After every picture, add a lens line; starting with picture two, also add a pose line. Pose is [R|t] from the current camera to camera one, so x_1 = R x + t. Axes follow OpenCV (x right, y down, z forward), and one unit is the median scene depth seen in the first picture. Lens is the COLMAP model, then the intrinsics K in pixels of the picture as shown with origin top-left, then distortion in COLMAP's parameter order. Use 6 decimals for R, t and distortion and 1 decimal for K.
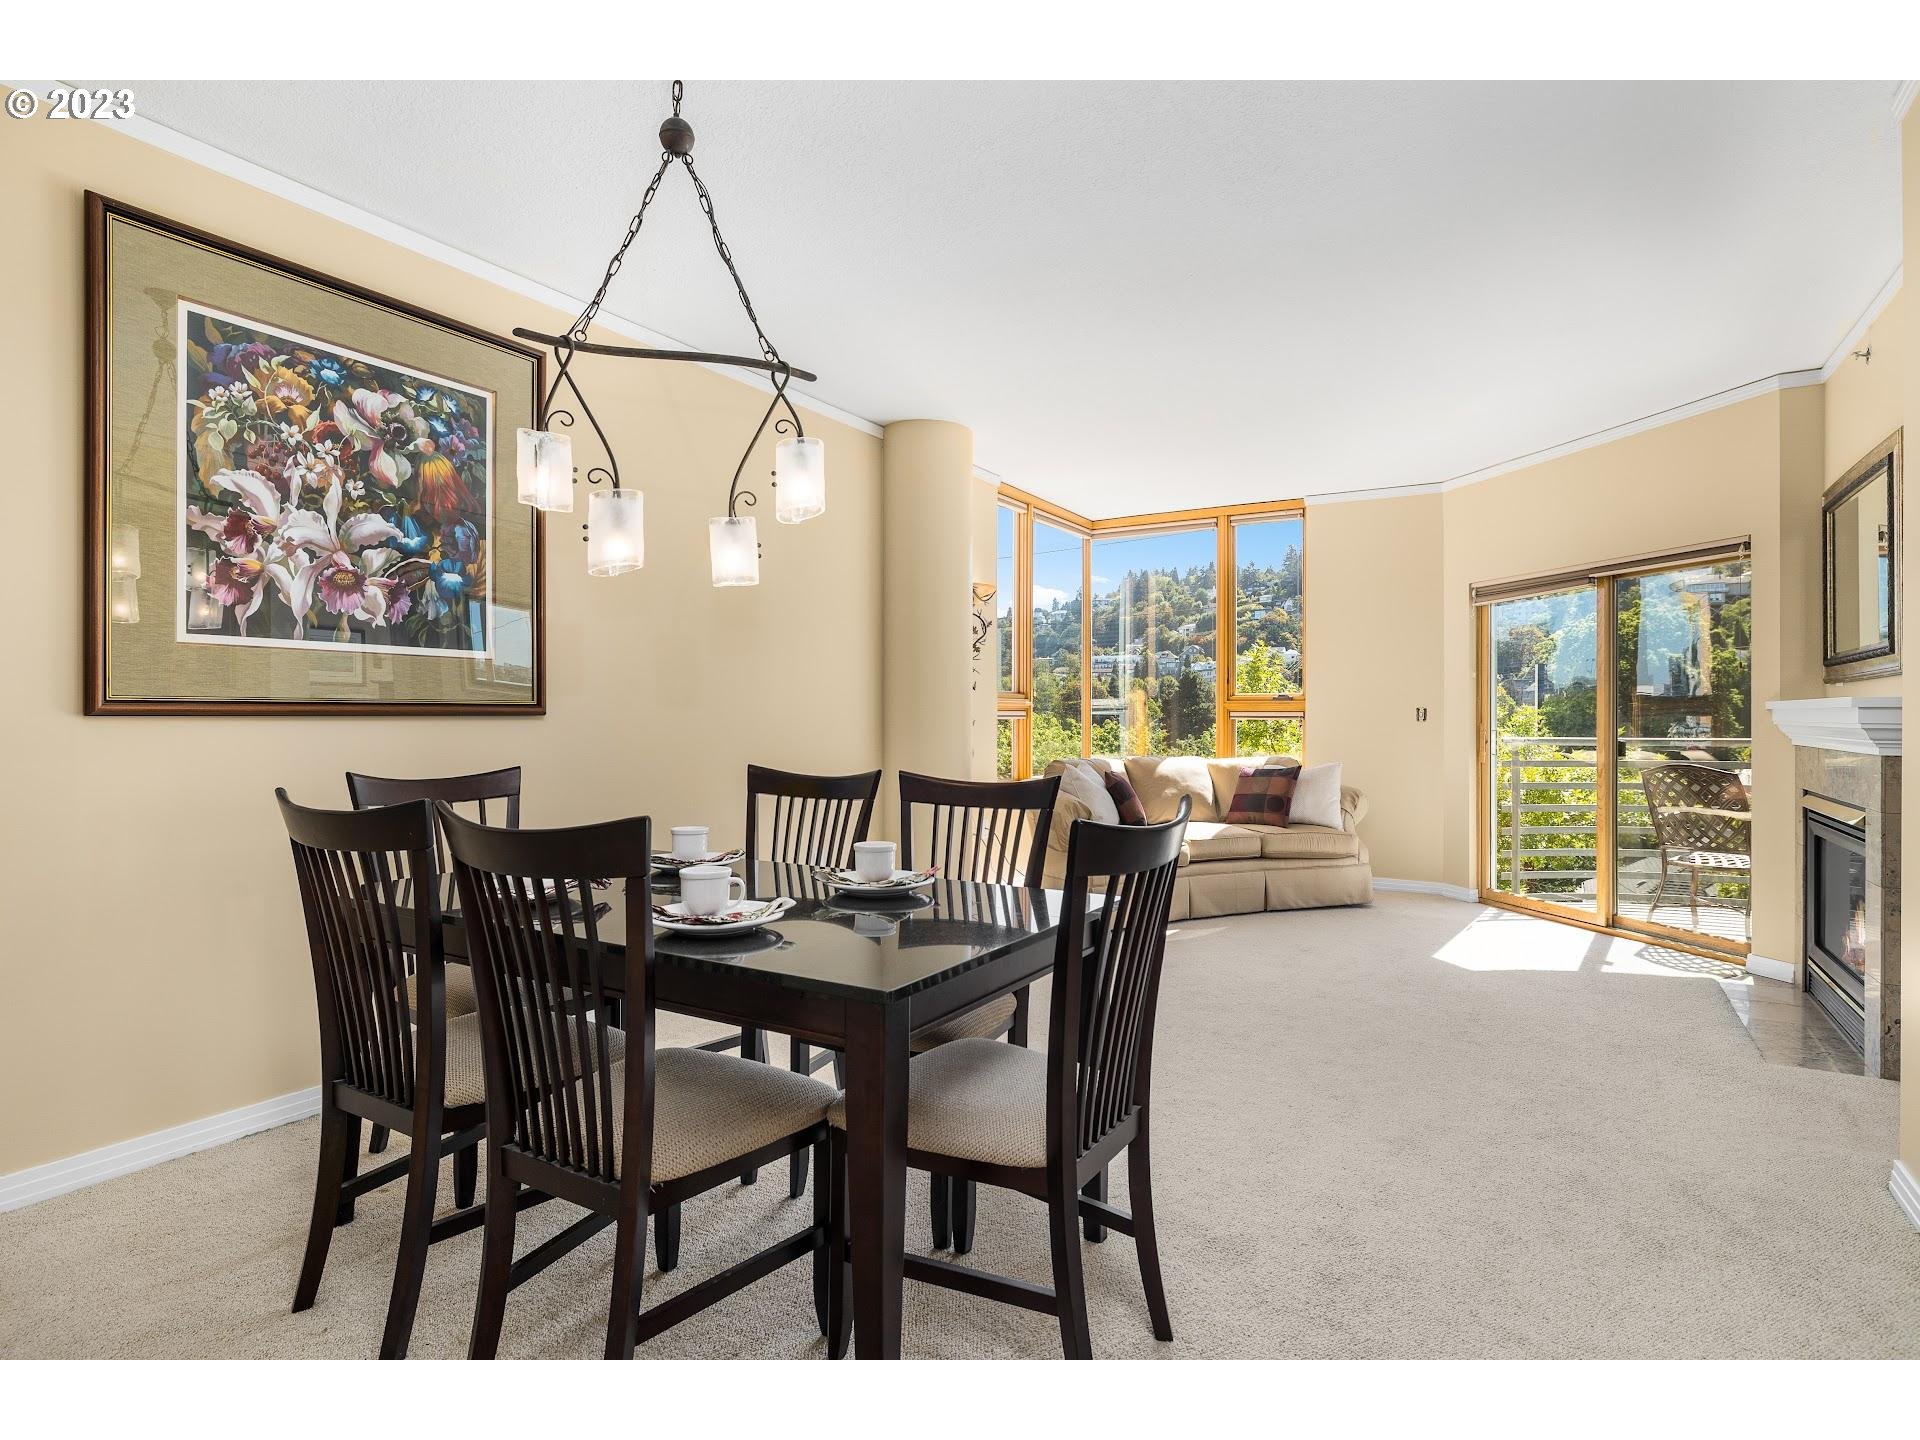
lens RADIAL K [[1007.4, 0, 977.2], [0, 1007.4, 716.6], [0, 0, 1]] dist [0.001947, -0.005522]
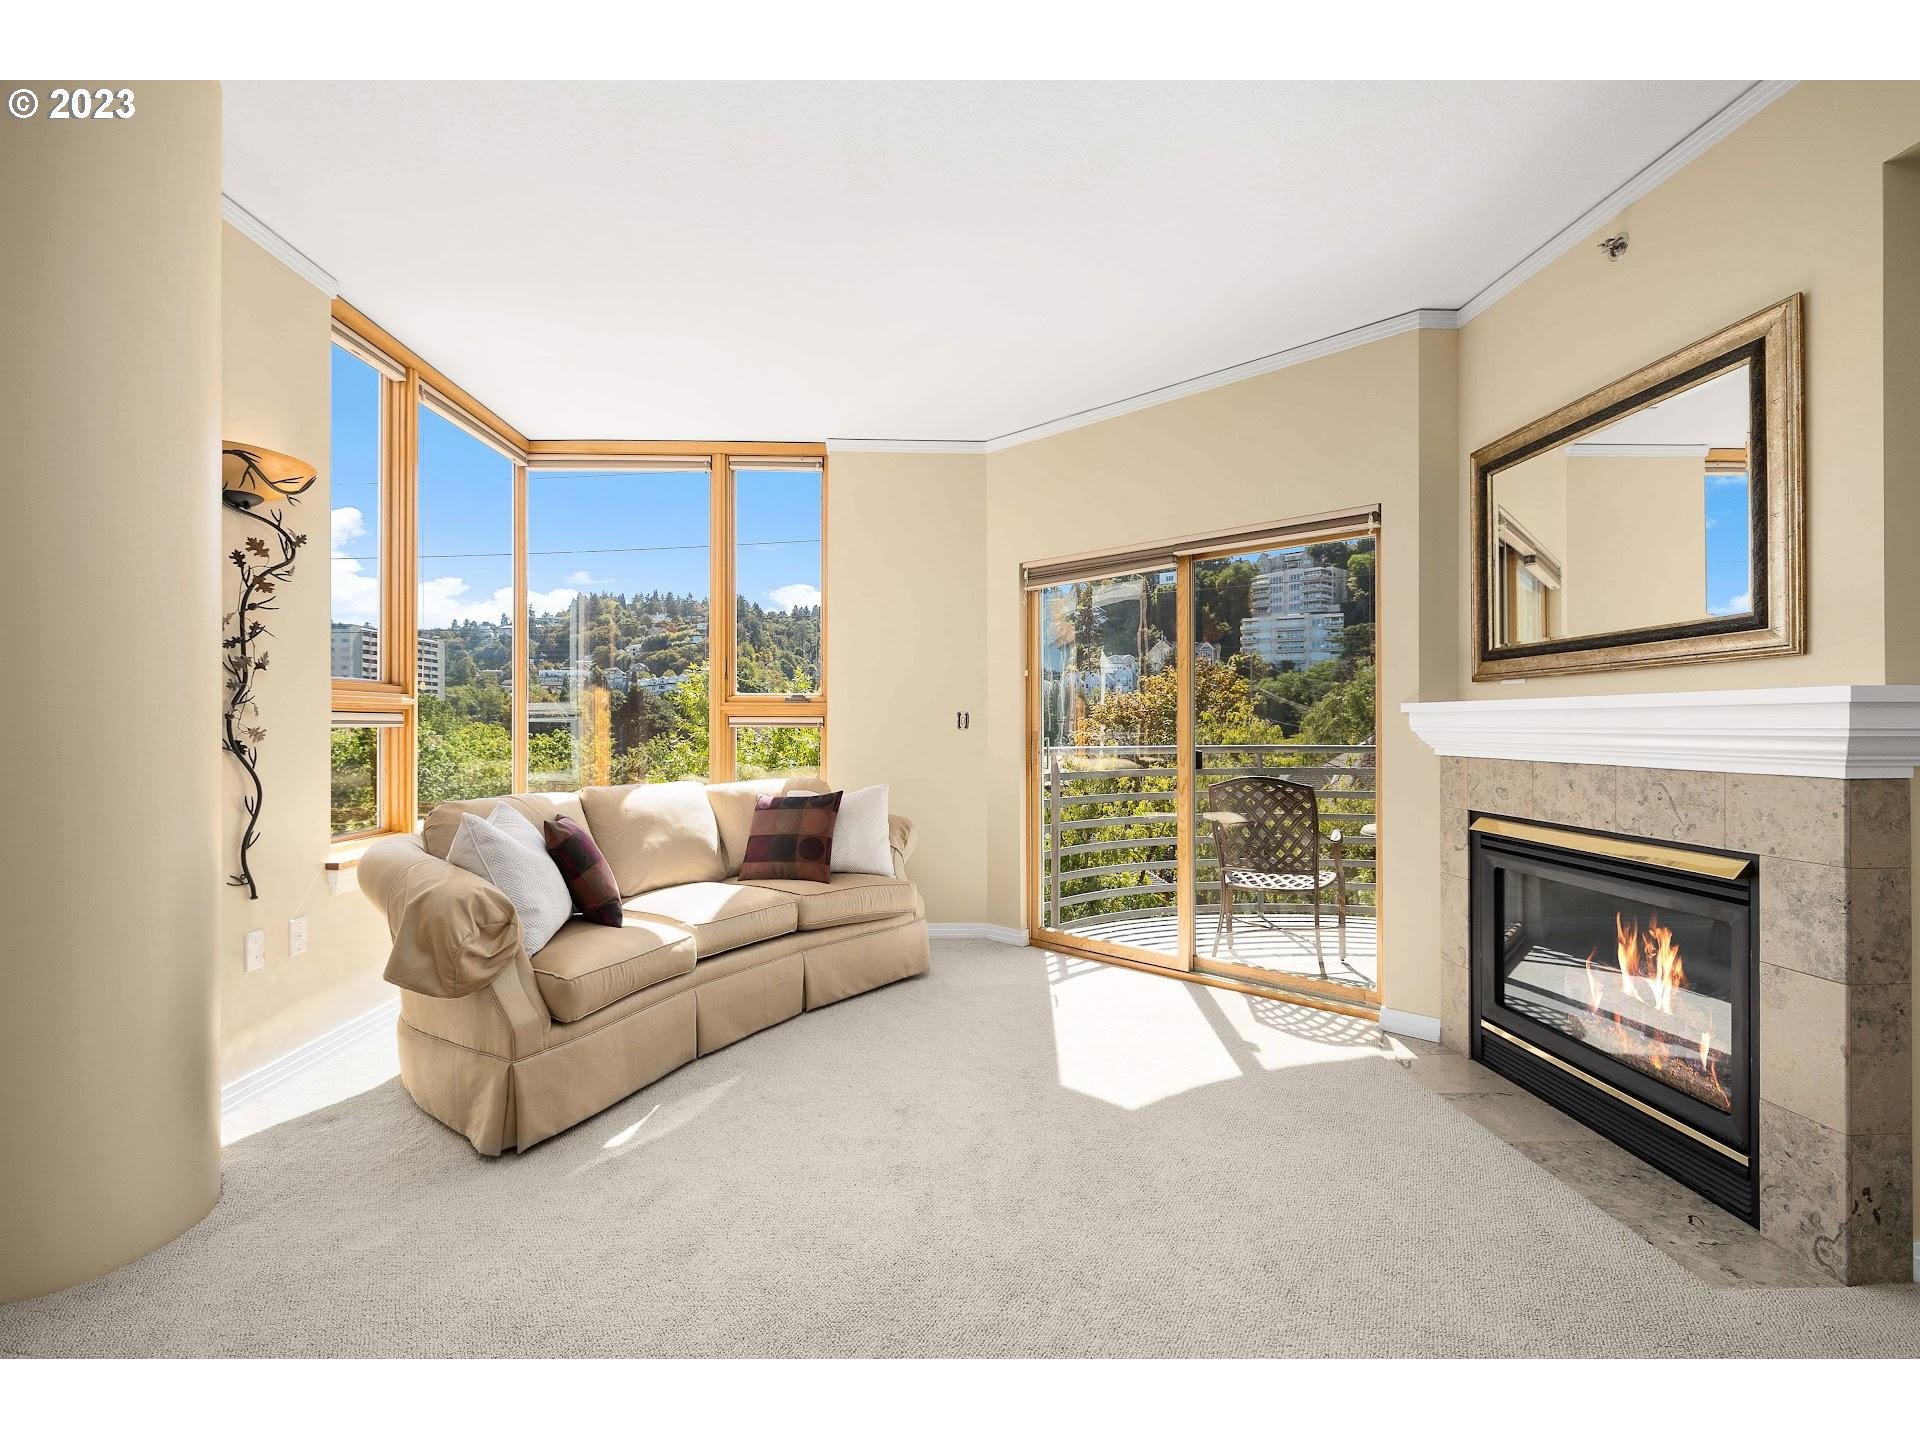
lens RADIAL K [[848.9, 0, 929.9], [0, 848.9, 727.7], [0, 0, 1]] dist [0.001441, -0.000299]
pose [[0.857066, -0.002360, 0.515202, 0.086935], [0.000921, 0.999995, 0.003049, 0.002543], [-0.515206, -0.002138, 0.857063, 0.612996]]
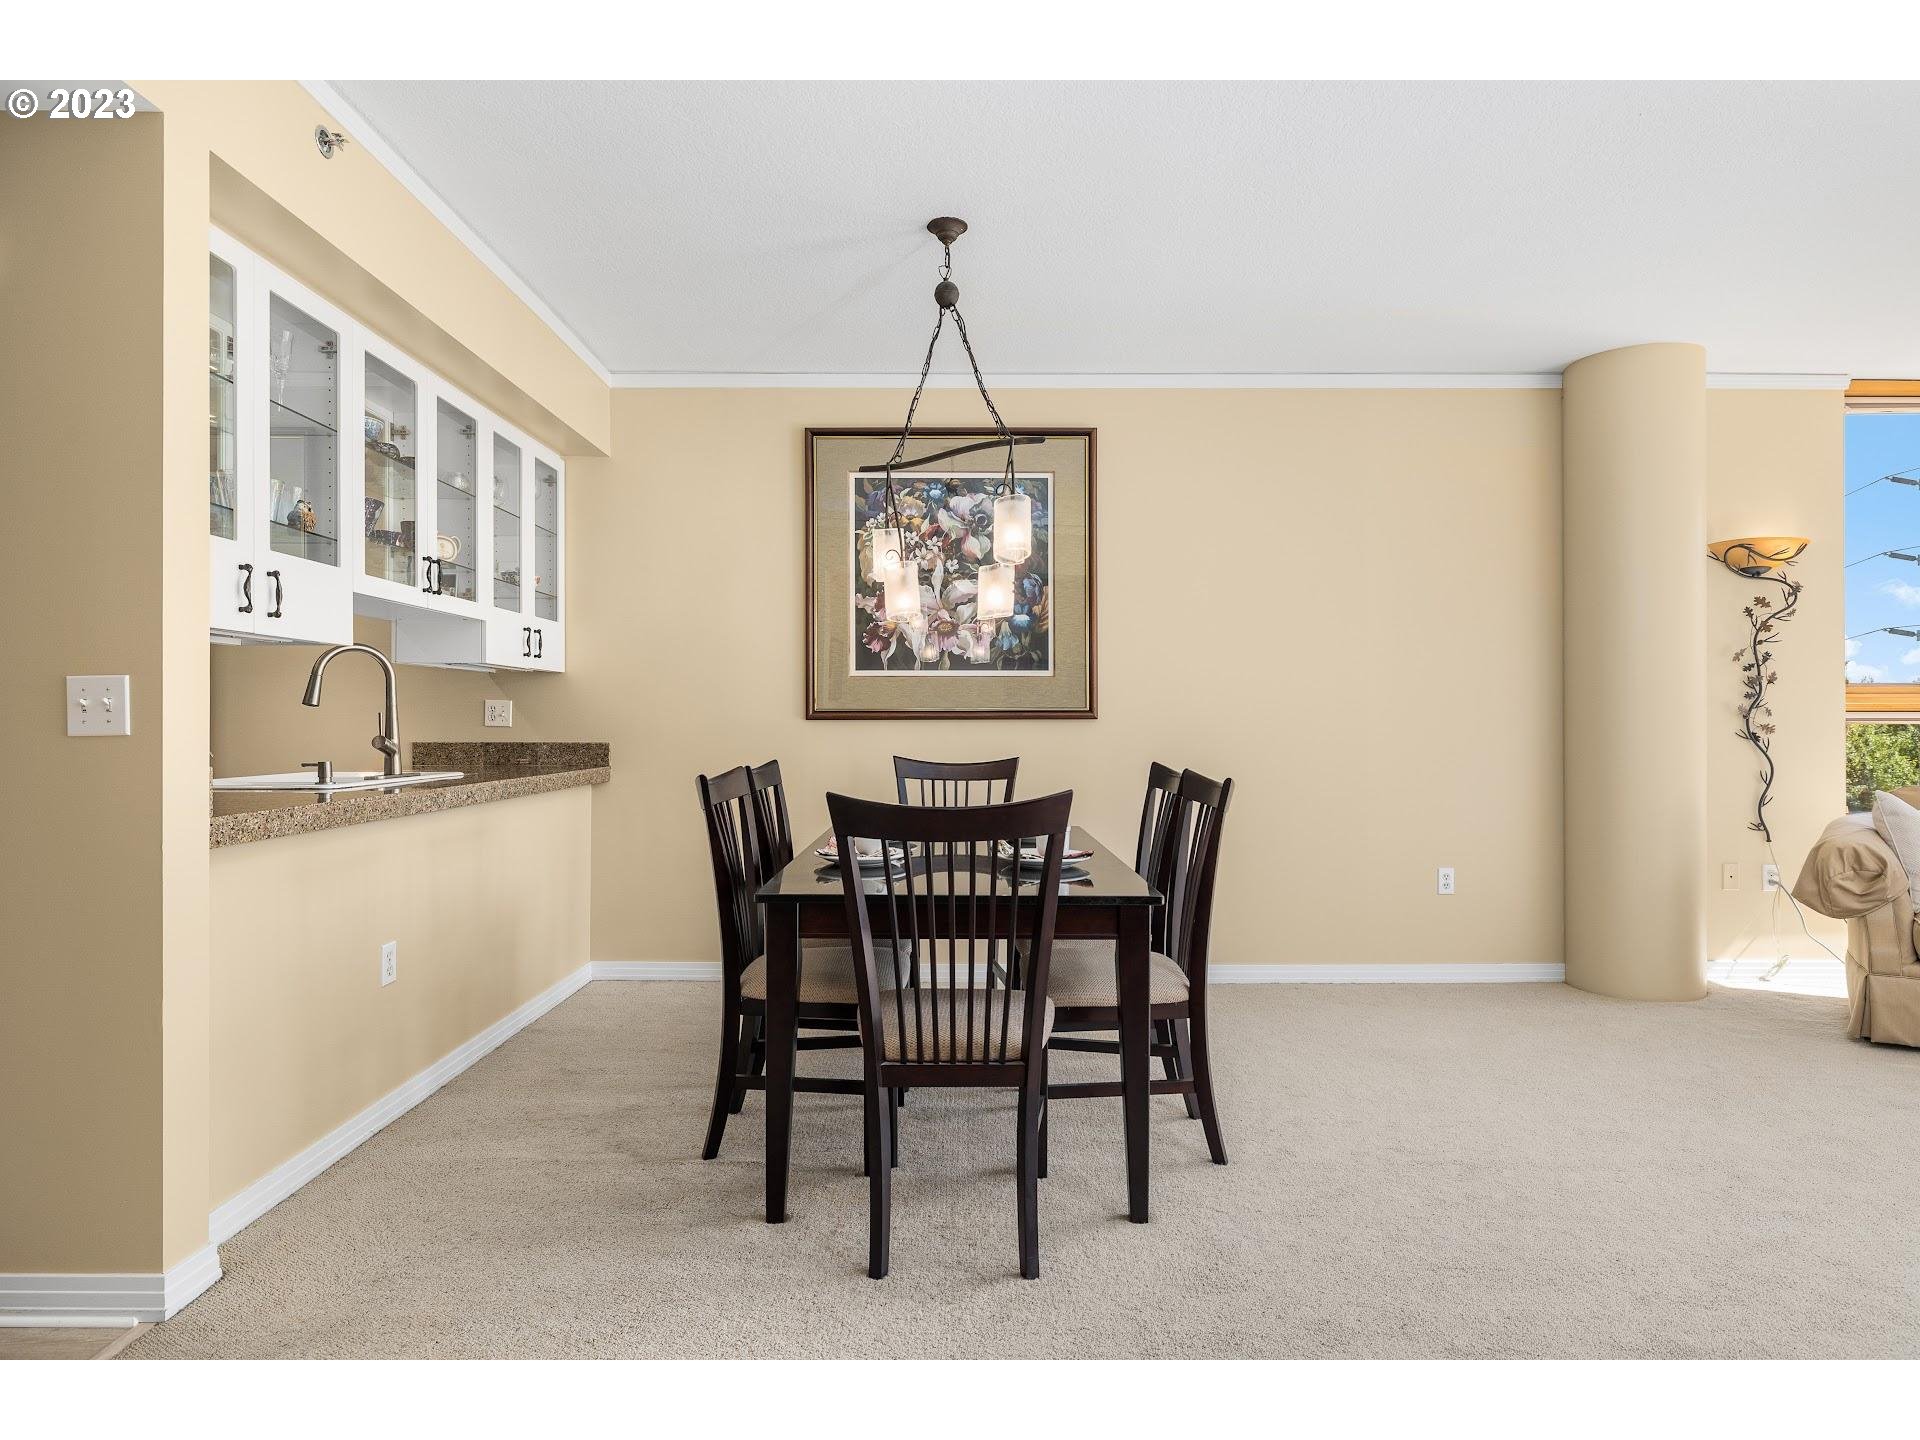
lens RADIAL K [[1073.8, 0, 954.0], [0, 1073.8, 714.6], [0, 0, 1]] dist [-0.005980, 0.000349]
pose [[0.507609, -0.007141, -0.861558, 0.478447], [-0.000005, 0.999966, -0.008292, 0.003130], [0.861587, 0.004213, 0.507592, 0.134749]]
